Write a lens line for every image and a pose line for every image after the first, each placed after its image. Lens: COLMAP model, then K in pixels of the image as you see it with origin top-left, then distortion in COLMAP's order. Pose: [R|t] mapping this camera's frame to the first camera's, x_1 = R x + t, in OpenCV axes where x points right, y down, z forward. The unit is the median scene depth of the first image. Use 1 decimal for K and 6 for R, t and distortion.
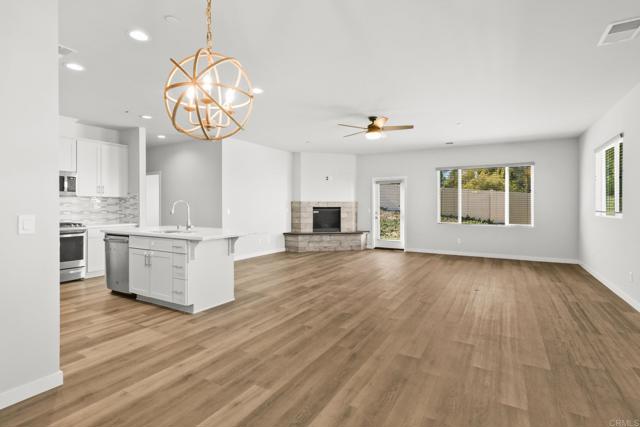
lens RADIAL K [[316.2, 0, 318.4], [0, 316.2, 205.0], [0, 0, 1]] dist [-0.000760, -0.000330]
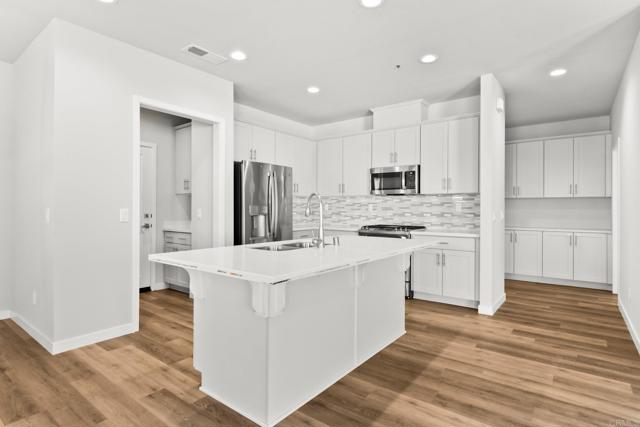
lens RADIAL K [[333.2, 0, 320.6], [0, 333.2, 207.0], [0, 0, 1]] dist [0.000127, 0.000314]
pose [[-0.126281, -0.005804, -0.991977, 0.073823], [-0.002181, 0.999982, -0.005574, 0.006230], [0.991992, 0.001460, -0.126292, 0.535640]]
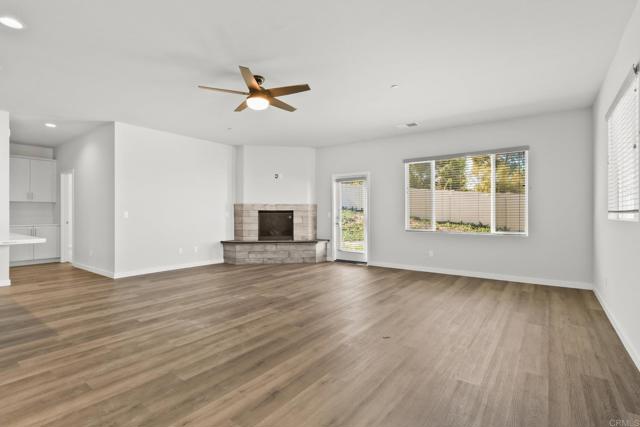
lens RADIAL K [[309.2, 0, 320.0], [0, 309.2, 213.5], [0, 0, 1]] dist [0.000057, -0.000108]
pose [[0.994501, -0.002543, -0.104694, 0.235570], [0.002664, 0.999996, 0.001011, 0.014287], [0.104691, -0.001284, 0.994504, 0.206280]]
